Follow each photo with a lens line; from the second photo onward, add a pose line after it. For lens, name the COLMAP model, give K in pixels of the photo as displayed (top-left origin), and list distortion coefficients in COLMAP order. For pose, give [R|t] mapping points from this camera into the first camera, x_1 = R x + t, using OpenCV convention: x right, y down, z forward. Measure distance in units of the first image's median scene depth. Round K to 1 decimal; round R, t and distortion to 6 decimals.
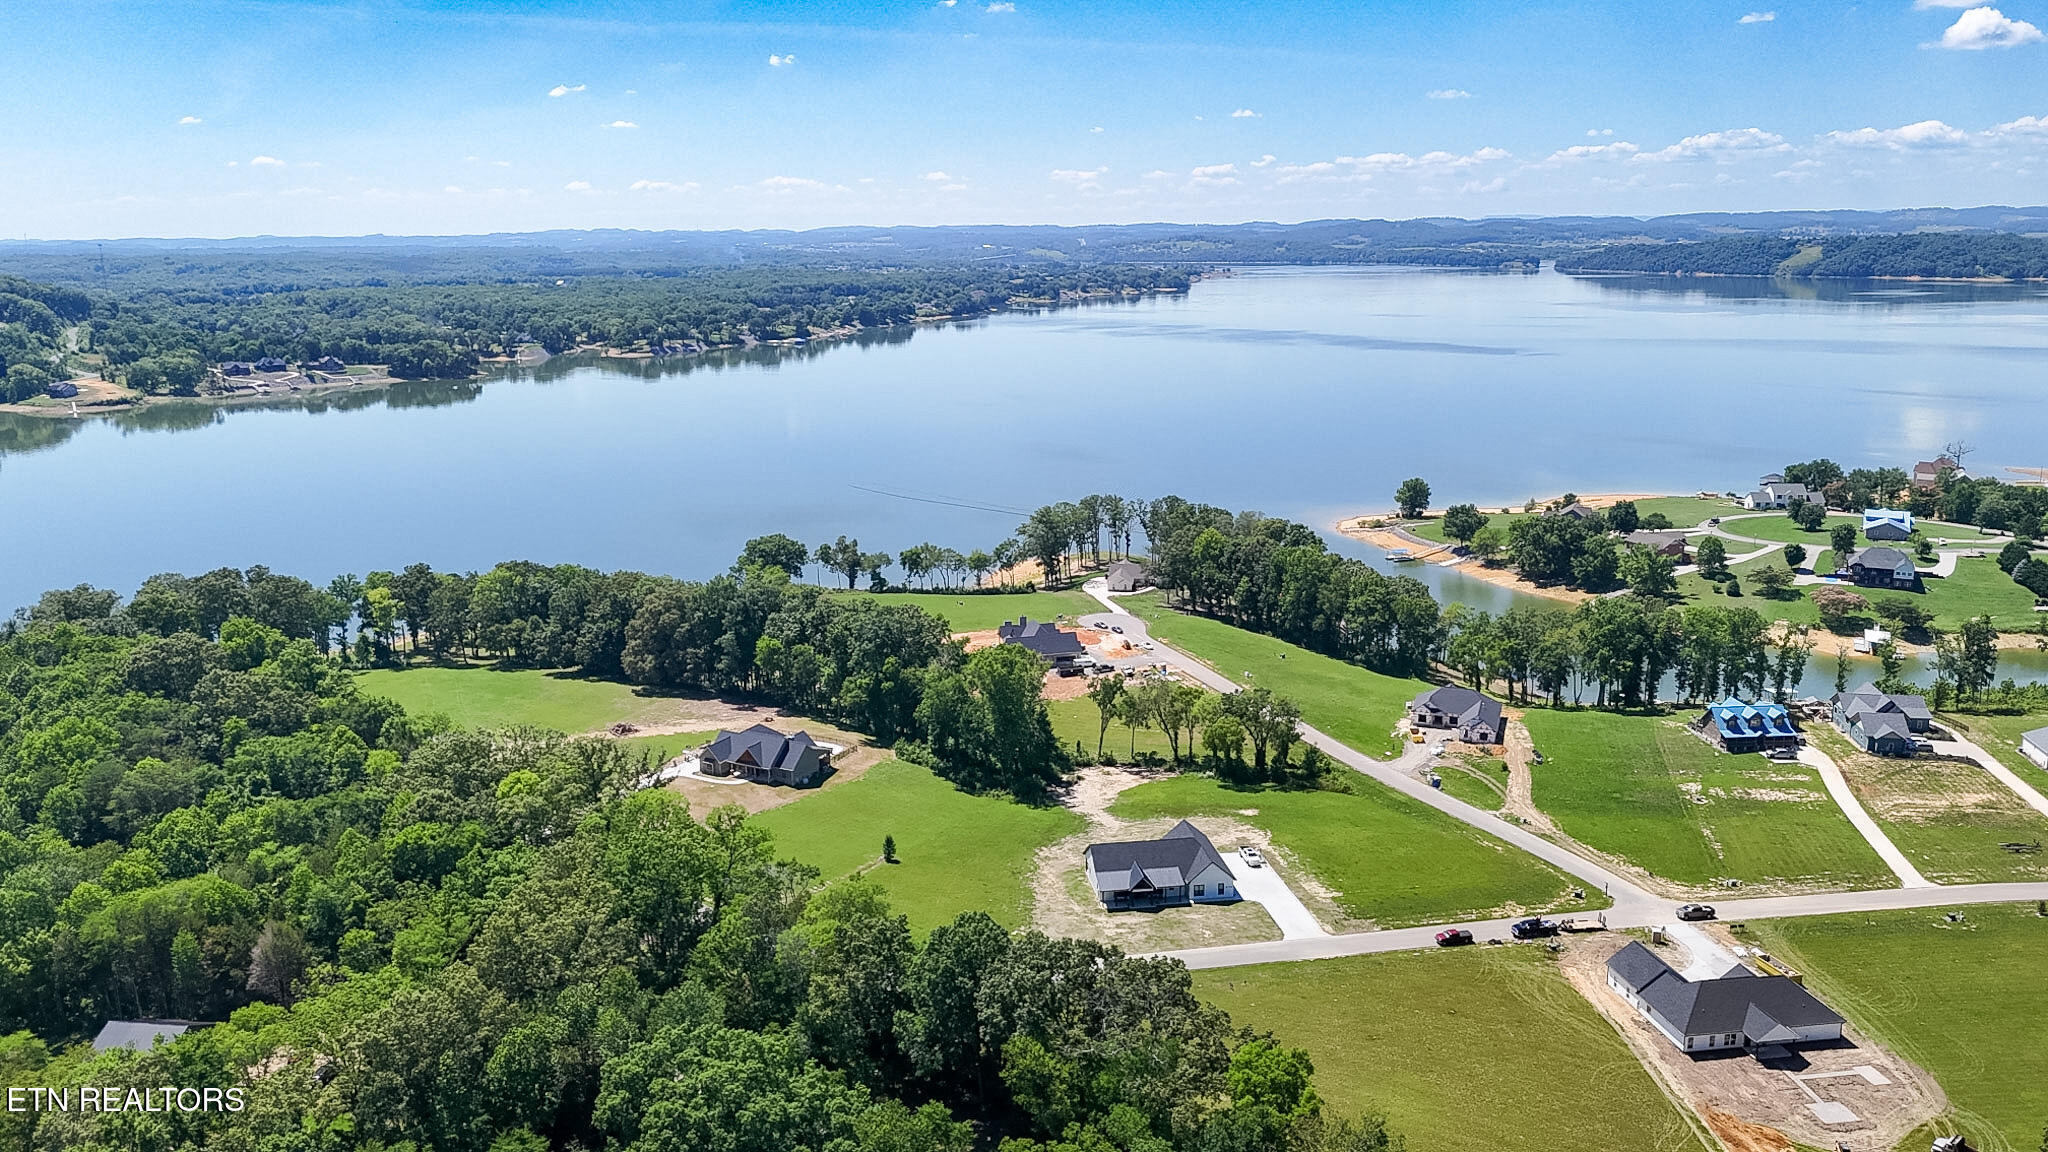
lens RADIAL K [[1501.6, 0, 1022.7], [0, 1501.6, 578.8], [0, 0, 1]] dist [0.085364, -0.081517]
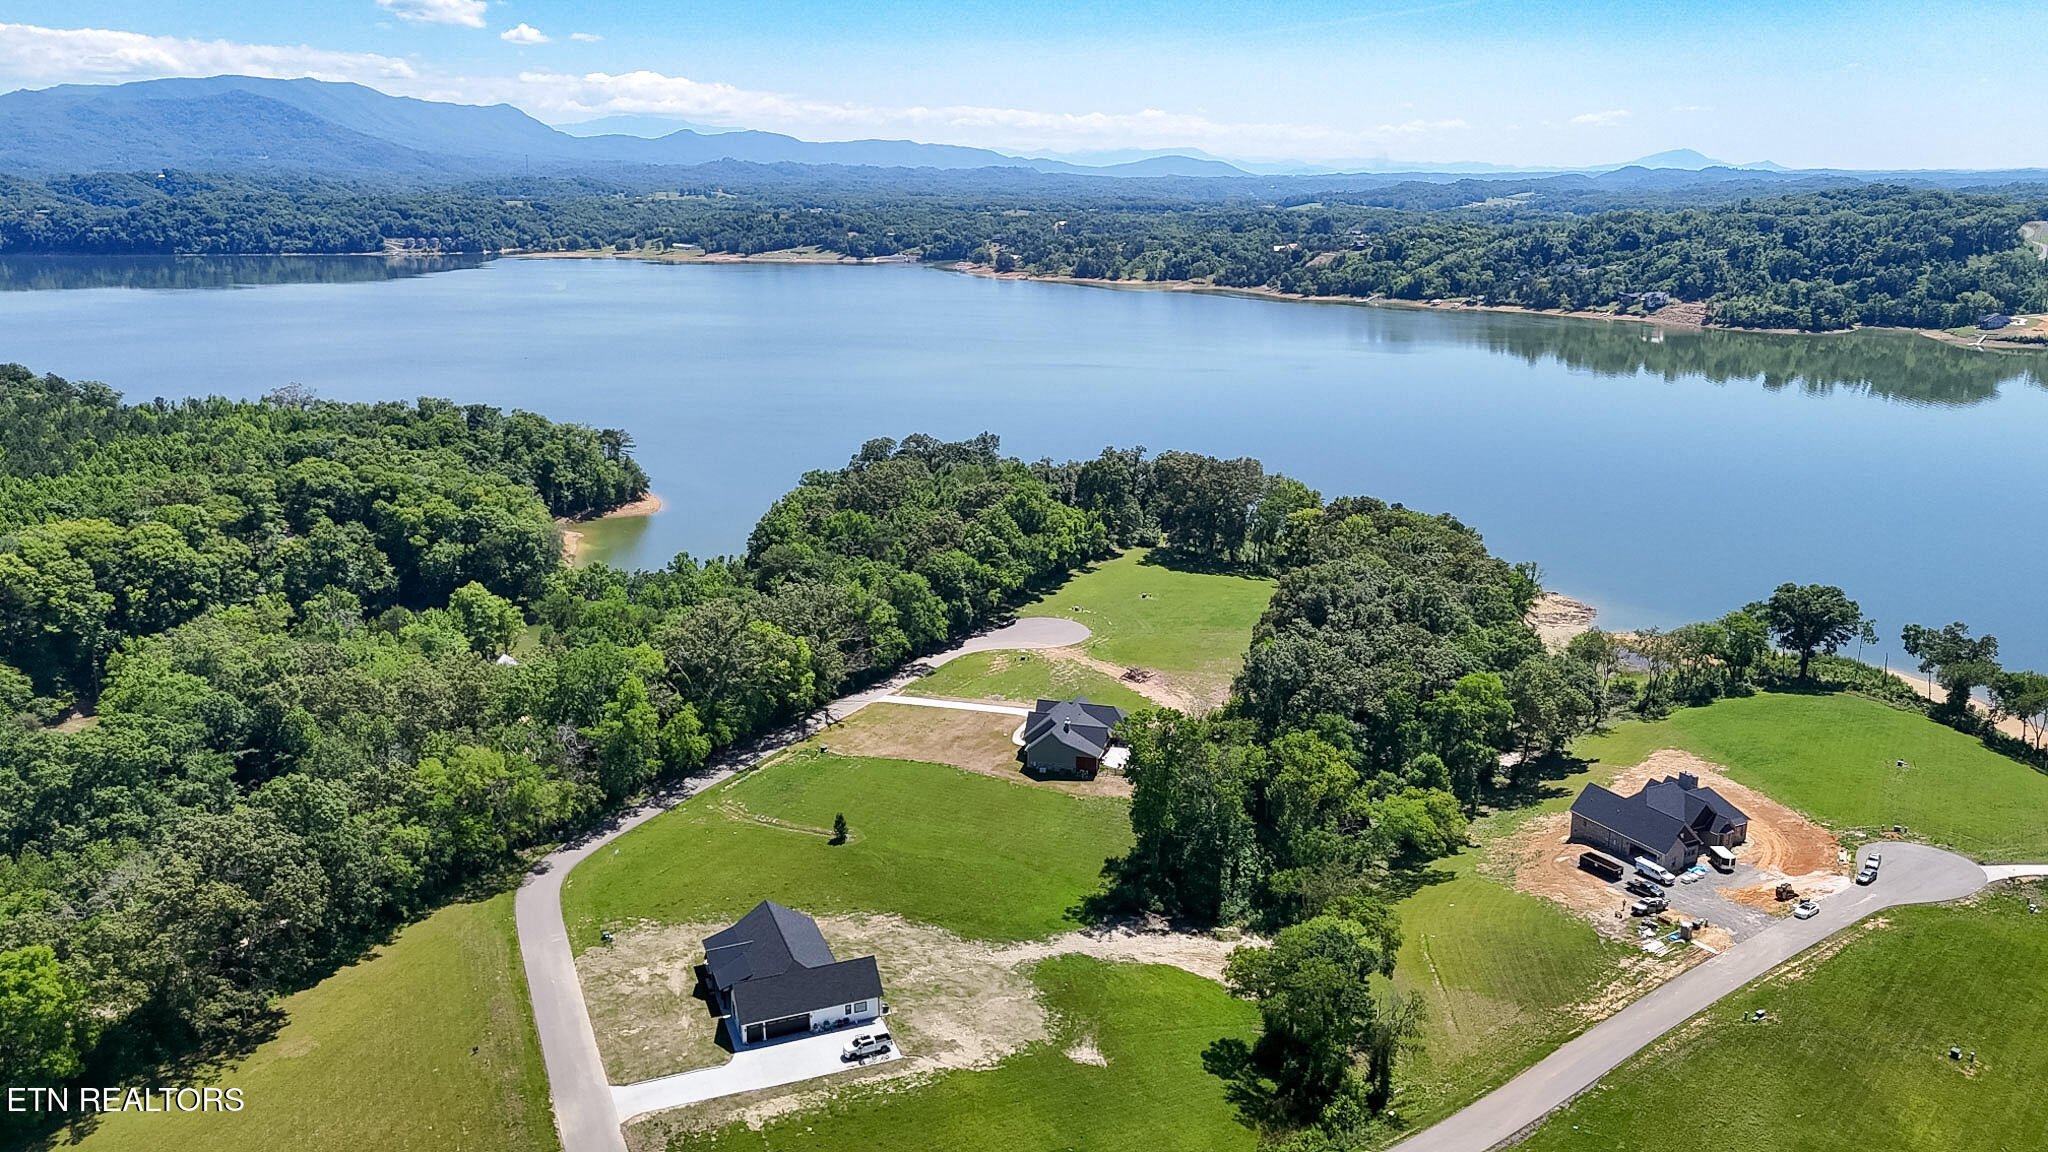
lens RADIAL K [[1501.6, 0, 1019.2], [0, 1501.6, 578.2], [0, 0, 1]] dist [0.085364, -0.081517]
pose [[0.214719, 0.262087, -0.940854, 0.410446], [-0.217028, 0.952042, 0.215674, -0.102164], [0.952258, 0.157883, 0.261302, 0.448594]]
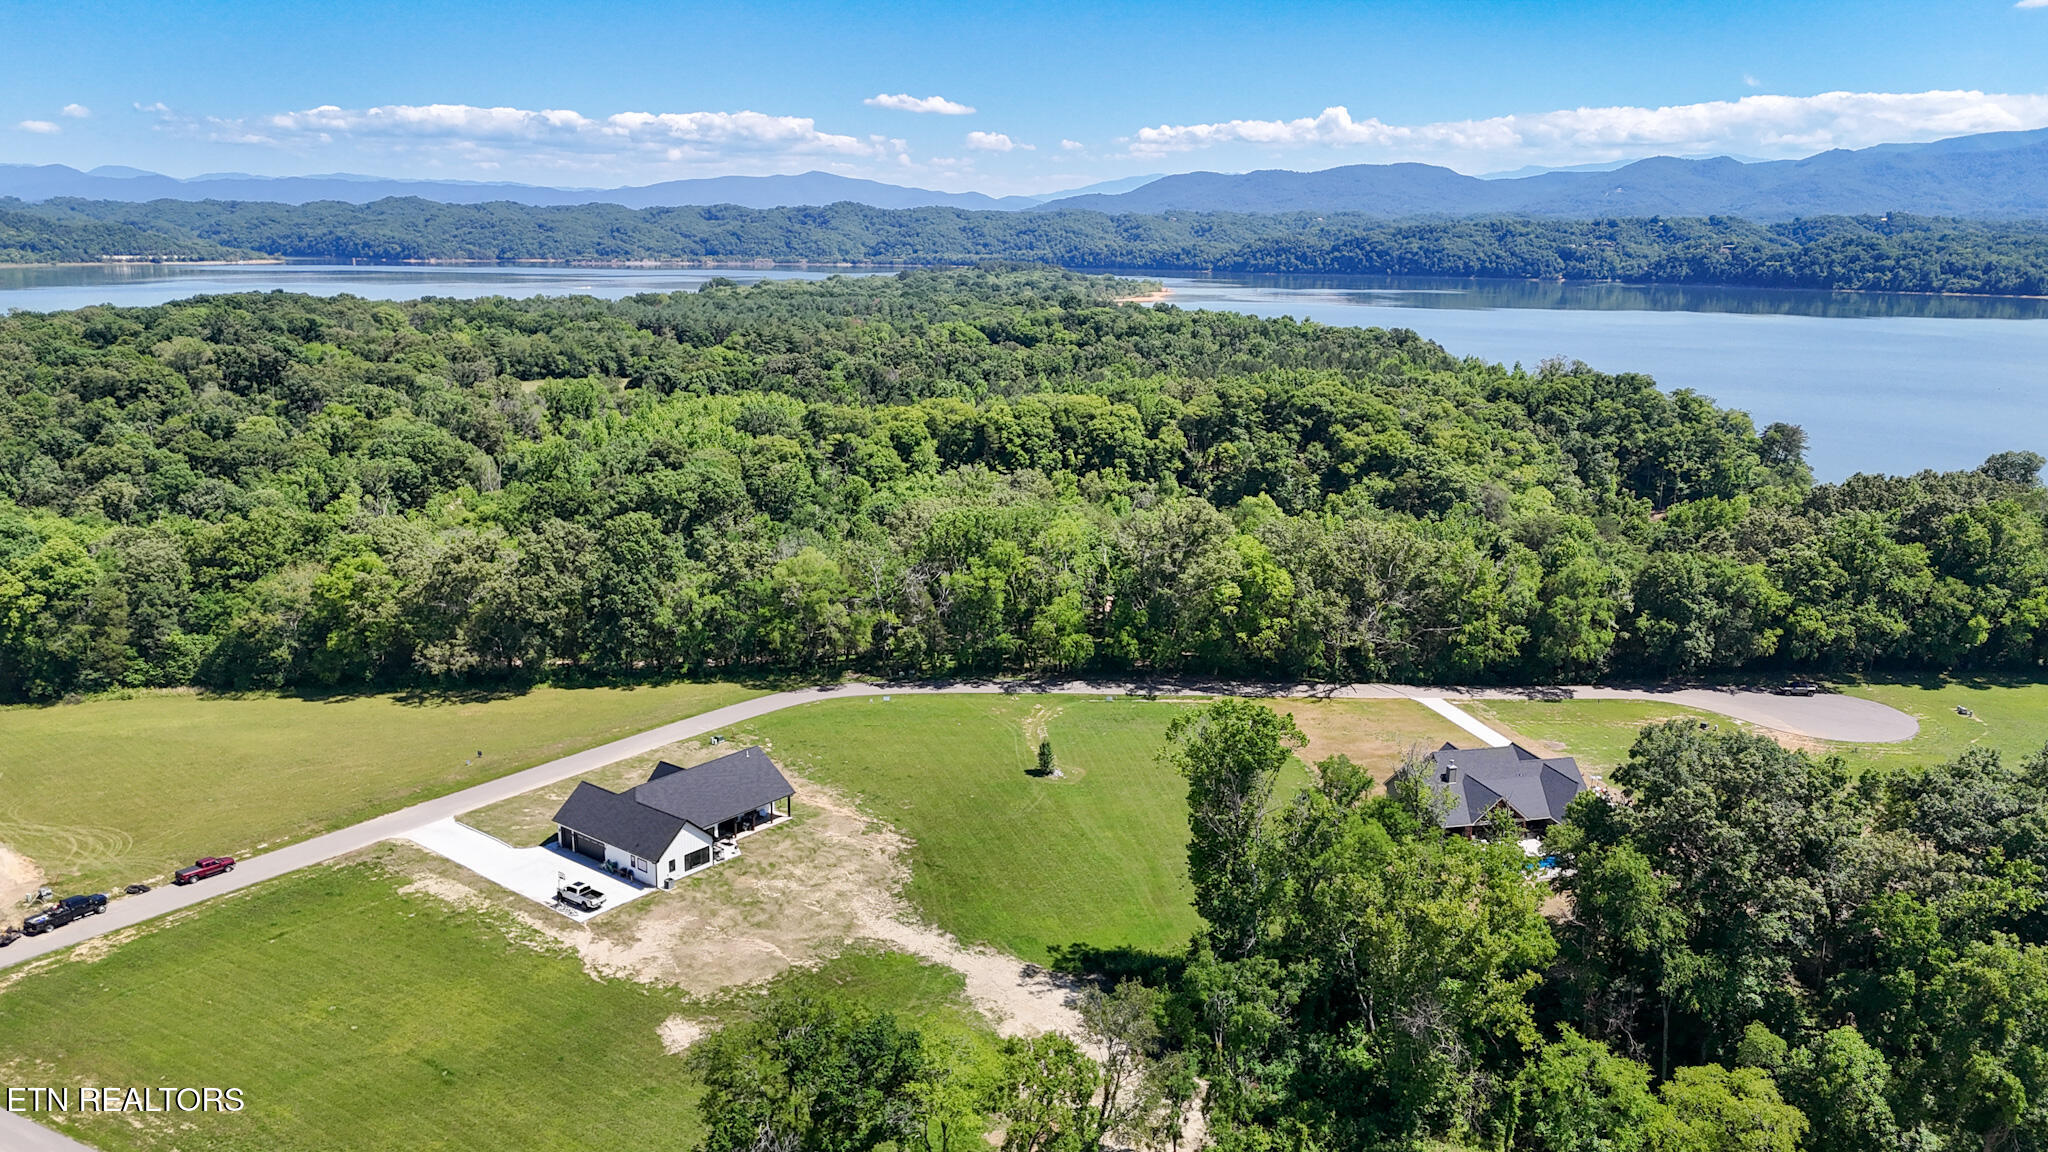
lens RADIAL K [[1501.5, 0, 1019.1], [0, 1501.5, 571.9], [0, 0, 1]] dist [0.089922, -0.090577]
pose [[-0.739229, 0.151520, -0.656187, 0.208935], [-0.154519, 0.910207, 0.384249, -0.099067], [0.655488, 0.385442, -0.649439, 0.767901]]
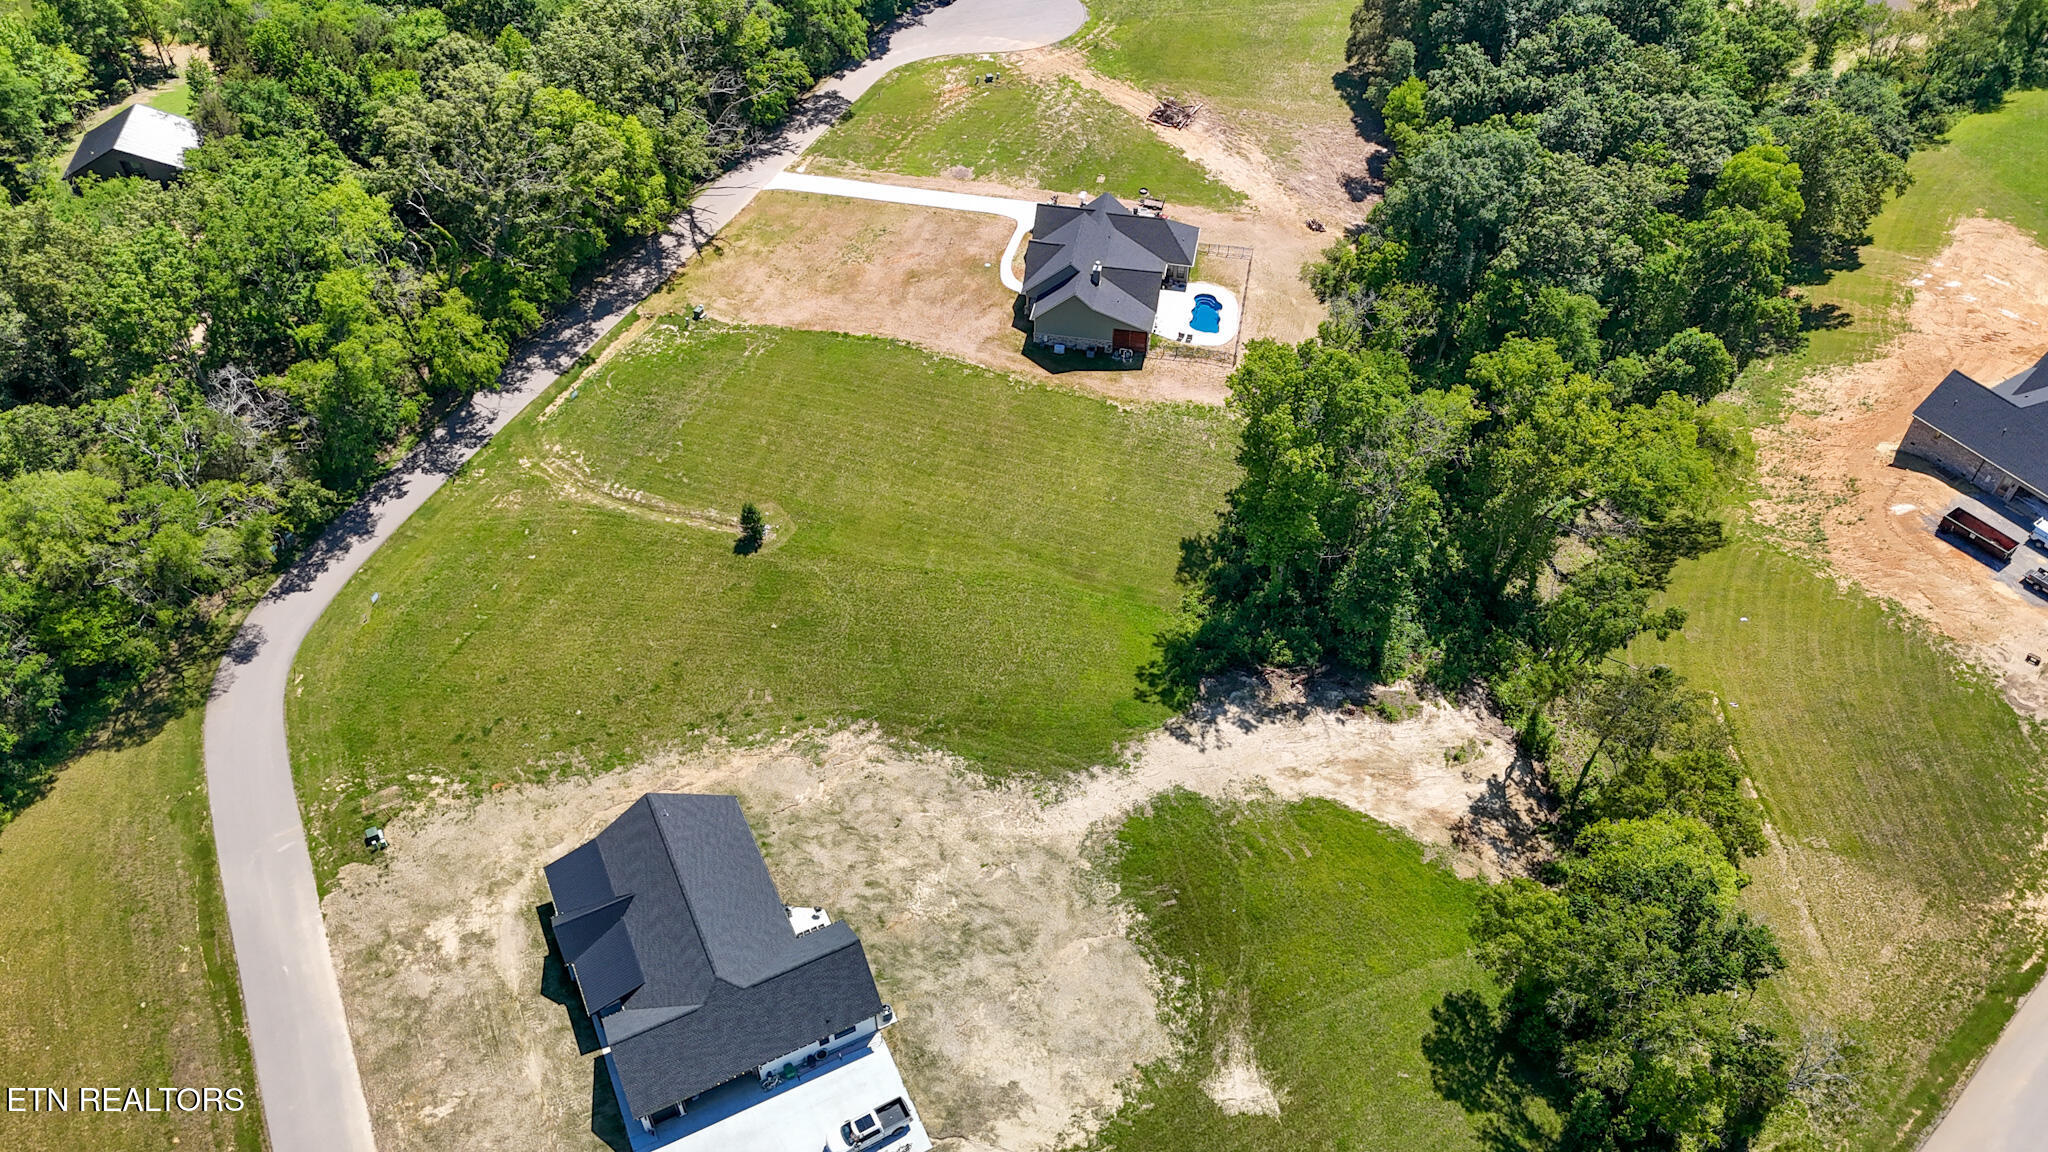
lens RADIAL K [[1501.5, 0, 1019.3], [0, 1501.5, 582.0], [0, 0, 1]] dist [0.089922, -0.090577]
pose [[0.298737, 0.686471, -0.662959, 0.174617], [-0.218595, 0.725433, 0.652659, -0.102454], [0.928963, -0.050053, 0.366773, 0.474401]]
